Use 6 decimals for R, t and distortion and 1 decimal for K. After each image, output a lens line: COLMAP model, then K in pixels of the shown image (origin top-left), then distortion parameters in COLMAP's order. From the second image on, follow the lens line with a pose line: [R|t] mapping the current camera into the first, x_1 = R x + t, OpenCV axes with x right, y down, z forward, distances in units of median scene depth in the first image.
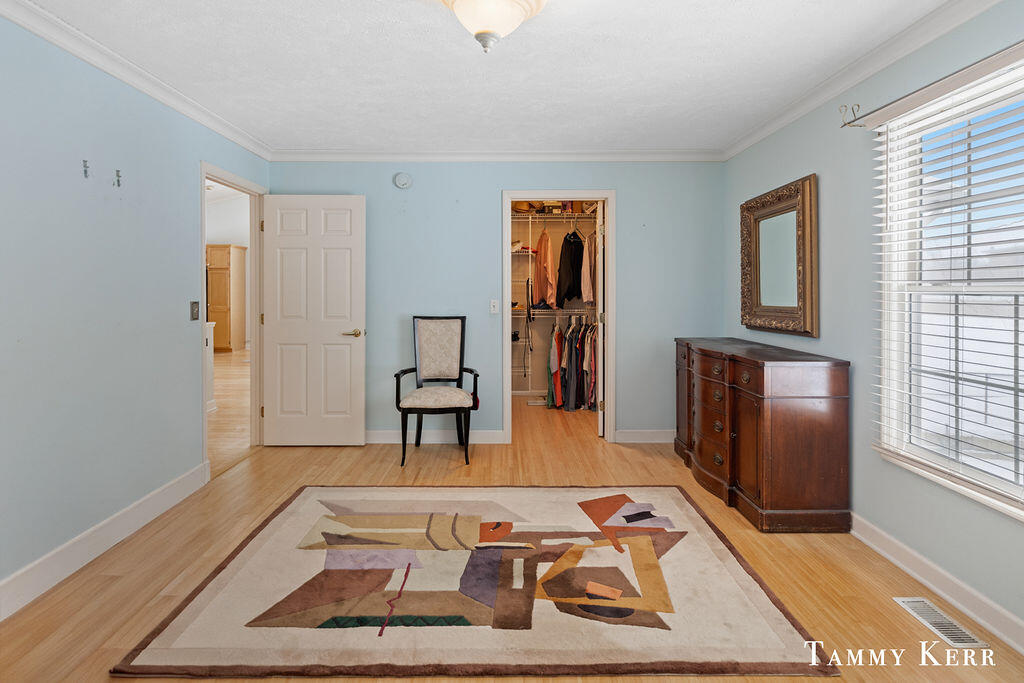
lens RADIAL K [[502.0, 0, 510.2], [0, 502.0, 350.1], [0, 0, 1]] dist [0.000447, 0.000406]
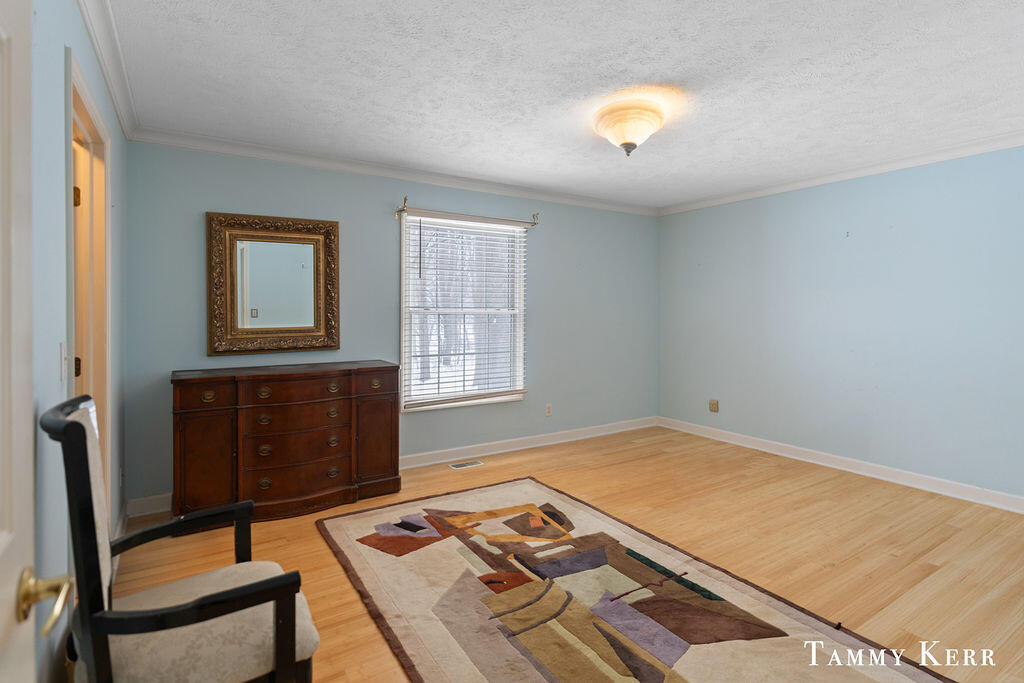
lens RADIAL K [[502.0, 0, 510.2], [0, 502.0, 350.1], [0, 0, 1]] dist [0.000447, 0.000406]
pose [[-0.521848, -0.070235, 0.850142, -0.769110], [0.108832, 0.982979, 0.148014, -0.174950], [-0.846068, 0.169763, -0.505321, 1.374892]]
